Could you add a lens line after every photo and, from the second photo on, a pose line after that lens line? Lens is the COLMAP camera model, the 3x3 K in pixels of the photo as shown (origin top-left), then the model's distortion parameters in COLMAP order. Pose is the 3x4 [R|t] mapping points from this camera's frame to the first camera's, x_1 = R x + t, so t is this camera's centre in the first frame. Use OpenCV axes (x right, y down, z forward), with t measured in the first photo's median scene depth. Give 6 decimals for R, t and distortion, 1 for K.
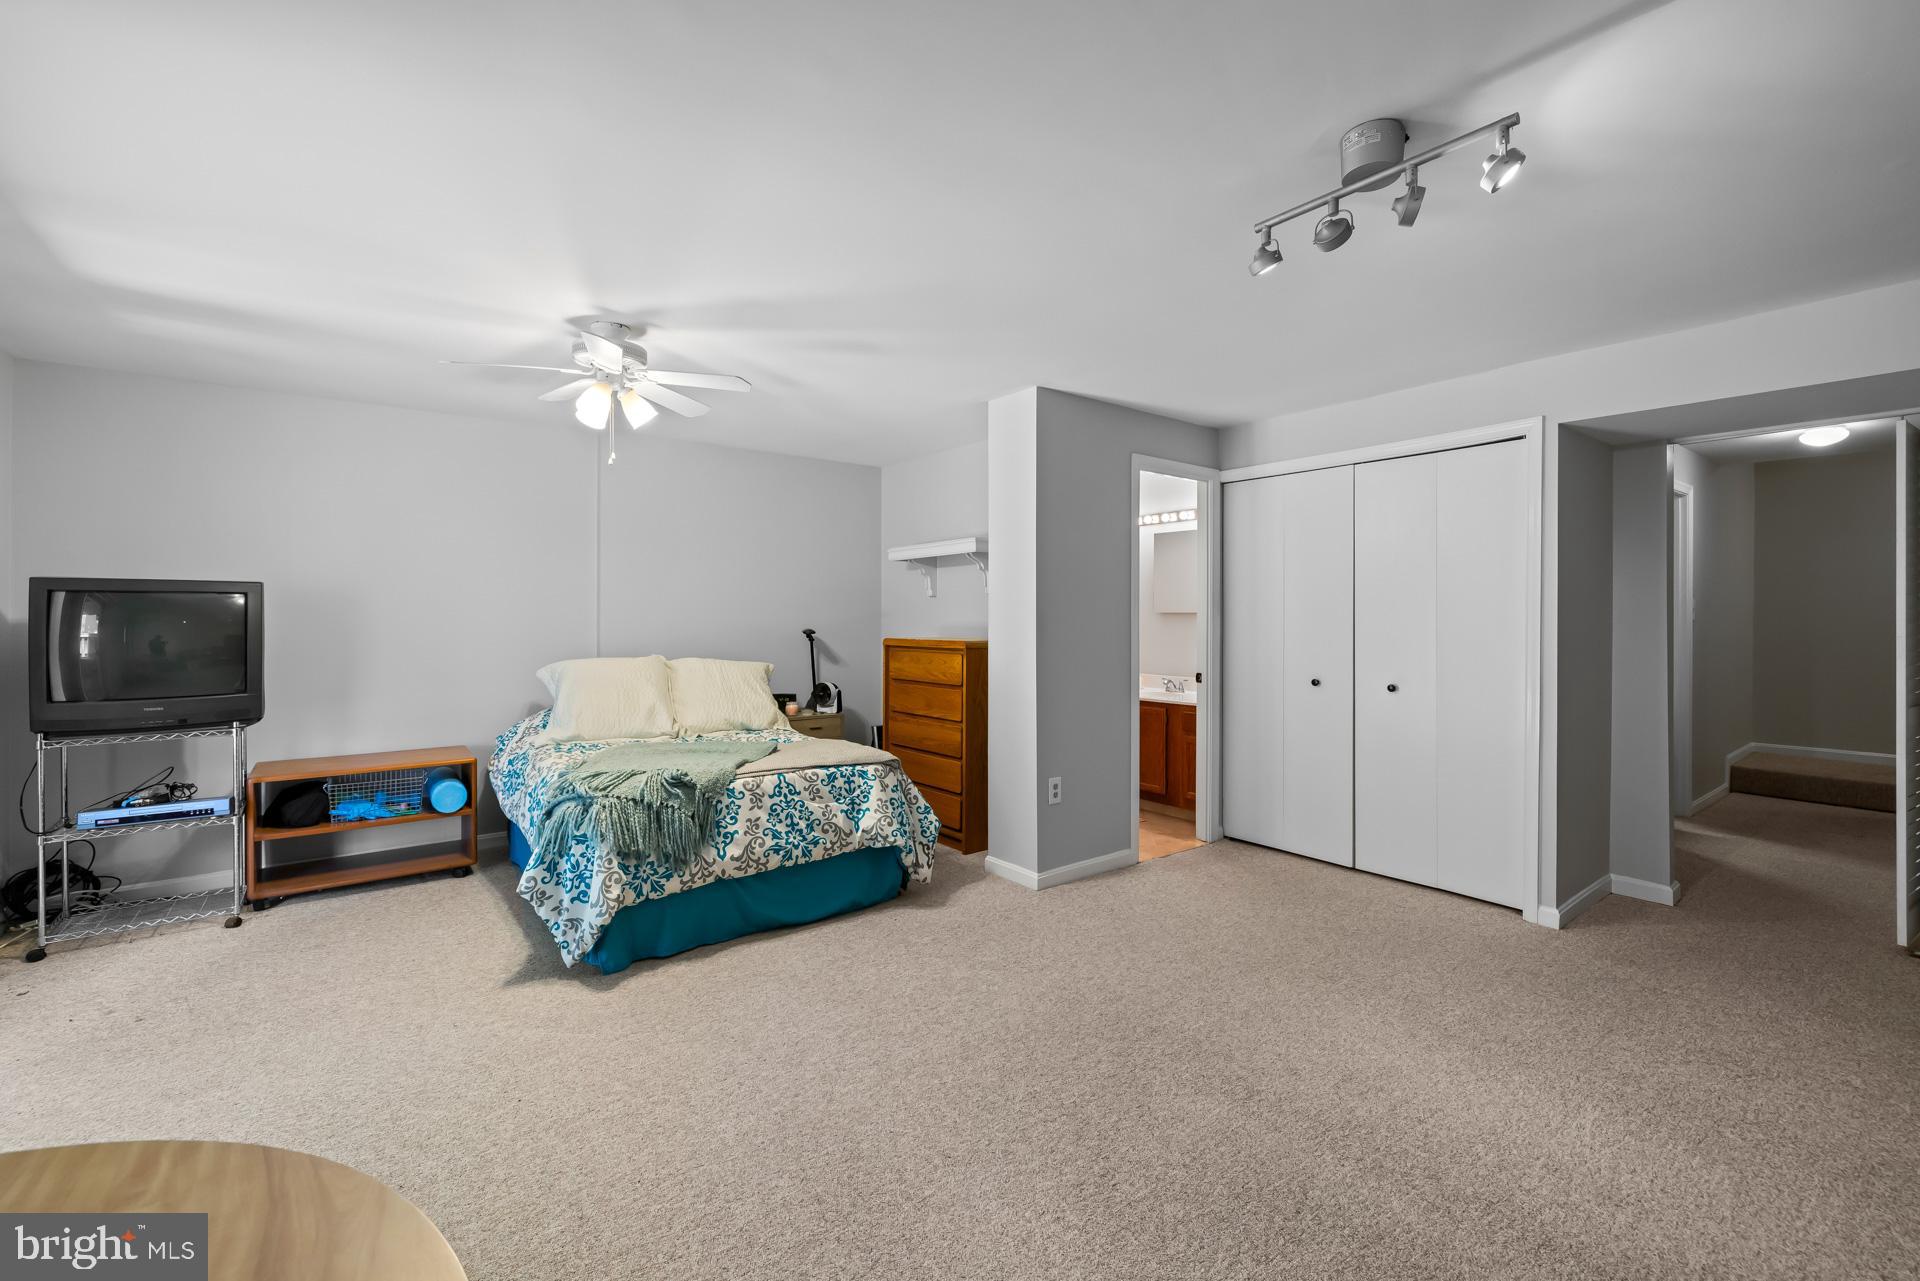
lens RADIAL K [[810.8, 0, 957.4], [0, 810.8, 640.9], [0, 0, 1]] dist [-0.000254, 0.000176]
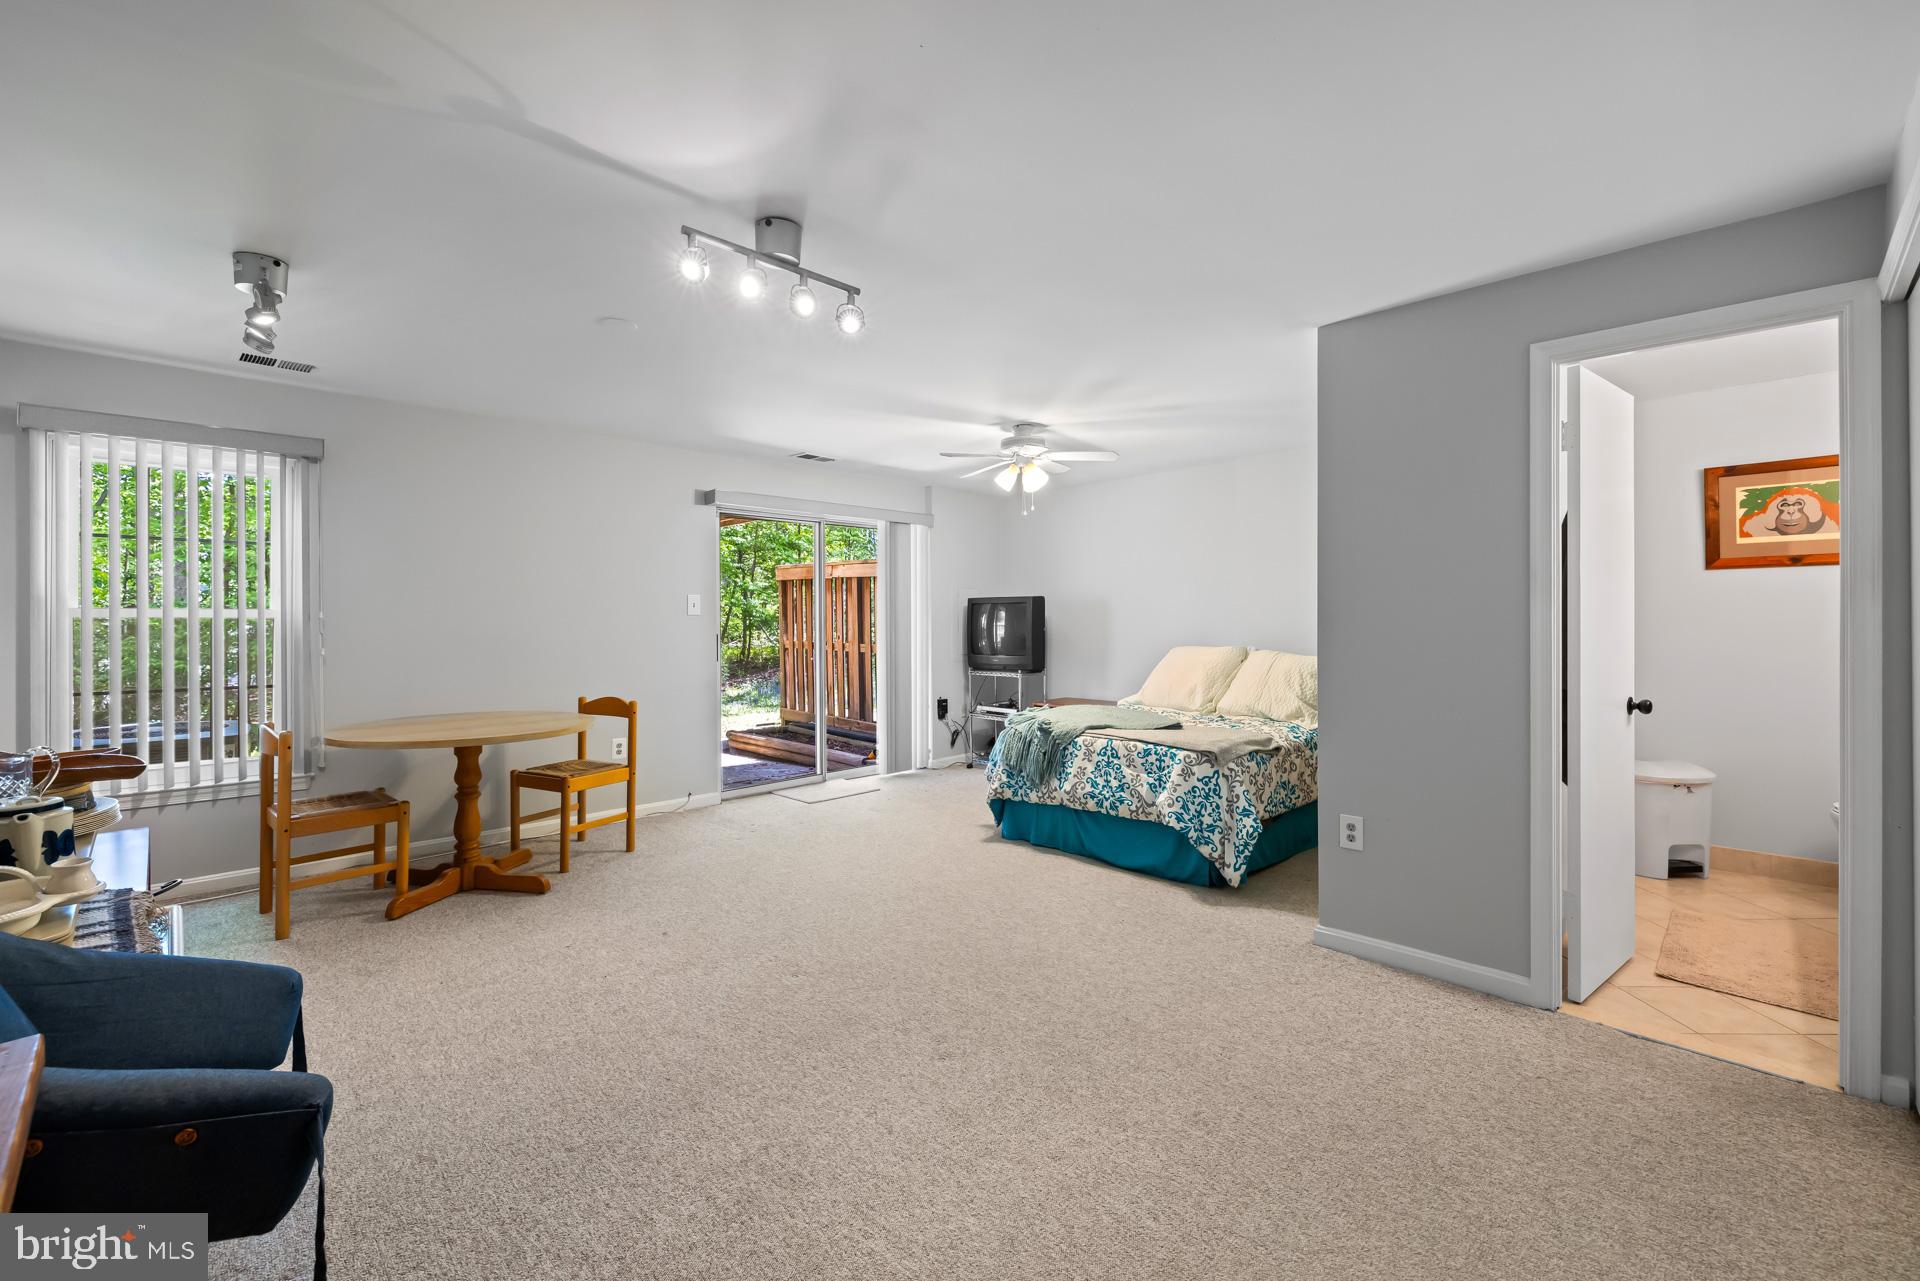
lens RADIAL K [[810.8, 0, 957.4], [0, 810.8, 640.9], [0, 0, 1]] dist [-0.000254, 0.000176]
pose [[0.128349, 0.024802, -0.991419, 0.966017], [-0.026516, 0.999416, 0.021569, -0.006472], [0.991375, 0.023520, 0.128932, 0.599636]]
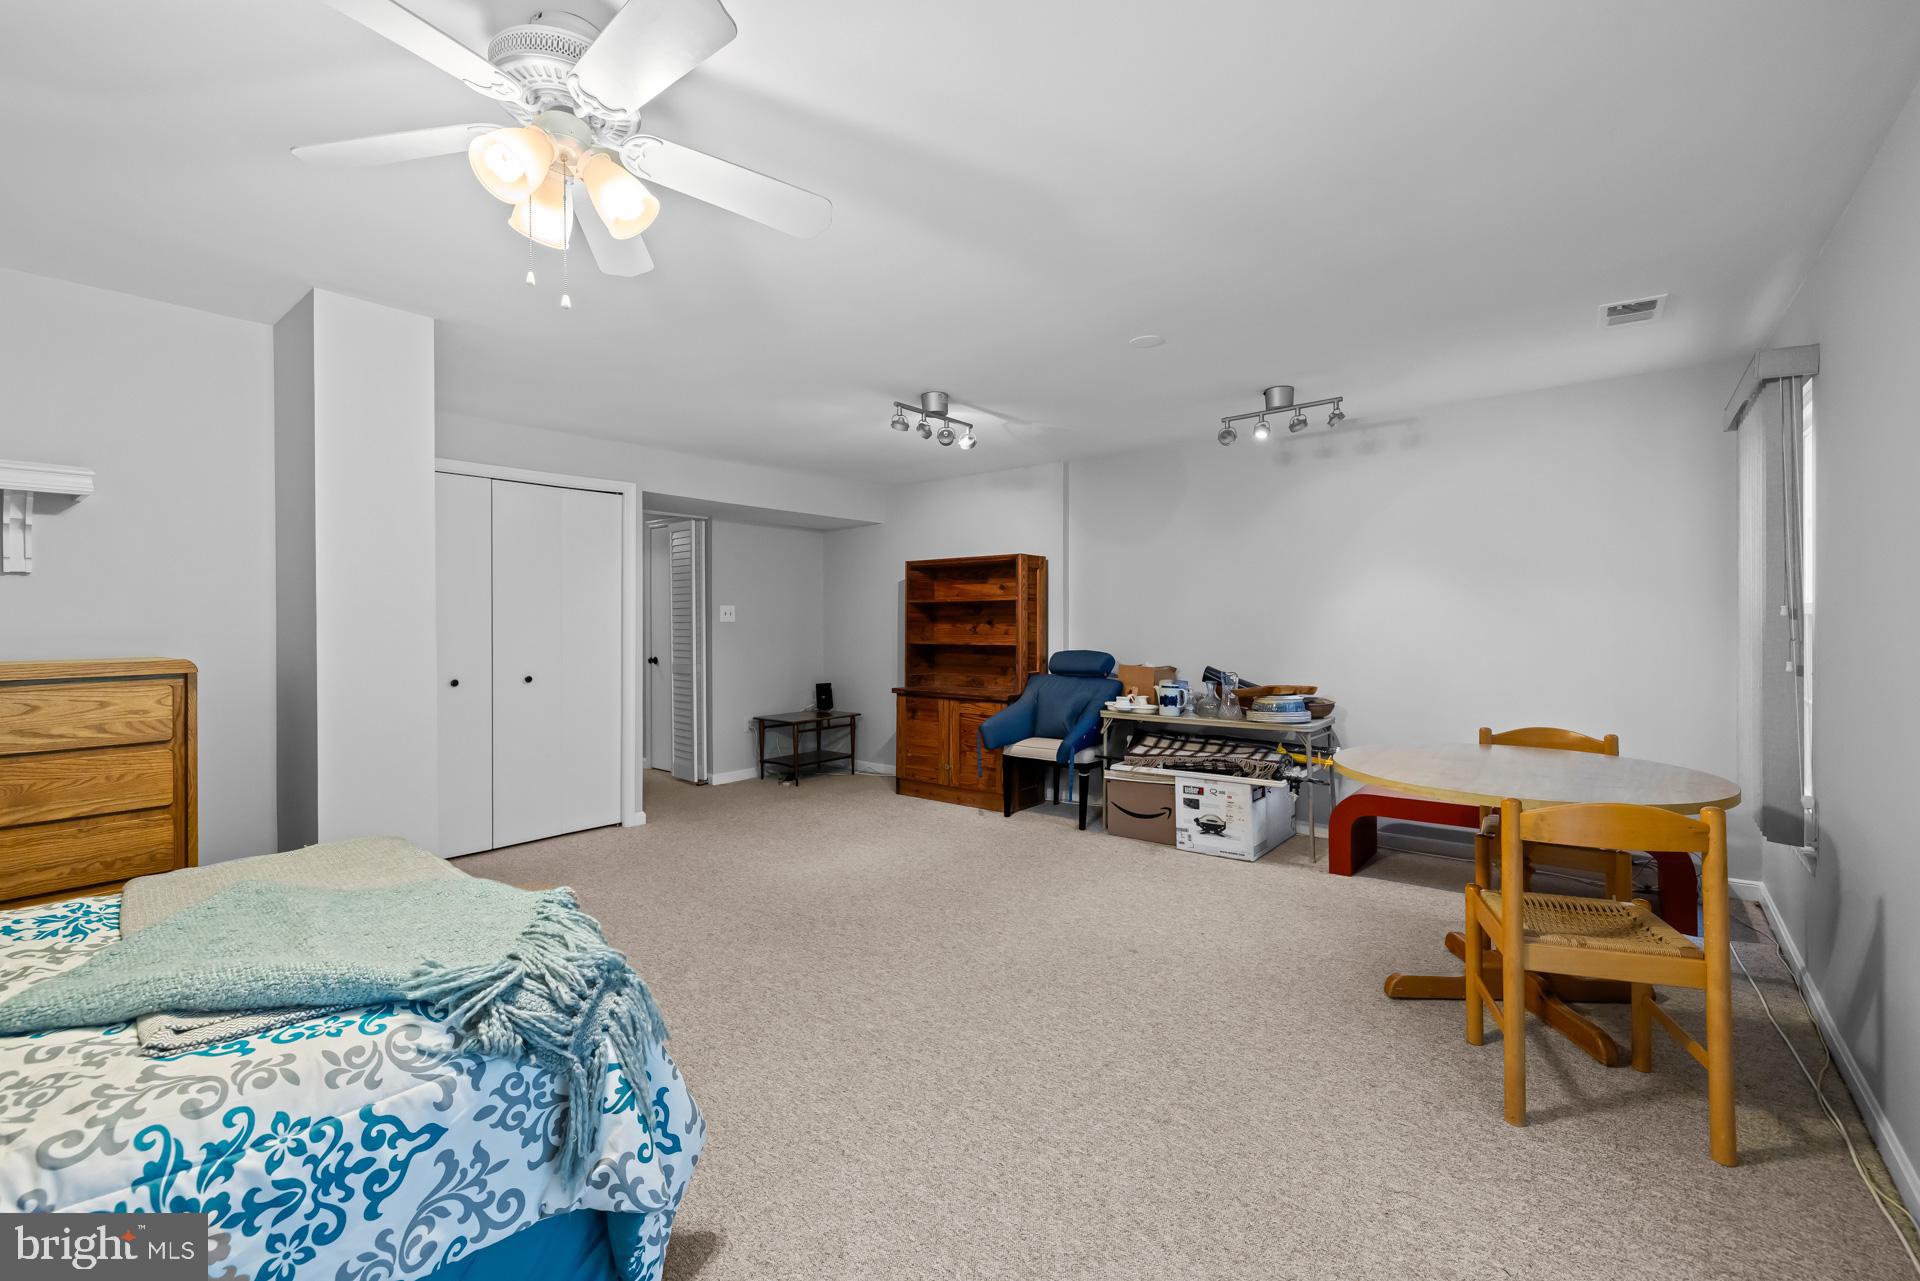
lens RADIAL K [[802.0, 0, 953.0], [0, 802.0, 621.1], [0, 0, 1]] dist [0.000076, 0.000162]
pose [[-0.228143, -0.000189, 0.973628, -0.862794], [0.034194, 0.999382, 0.008207, -0.016547], [-0.973027, 0.035165, -0.227995, 0.780435]]
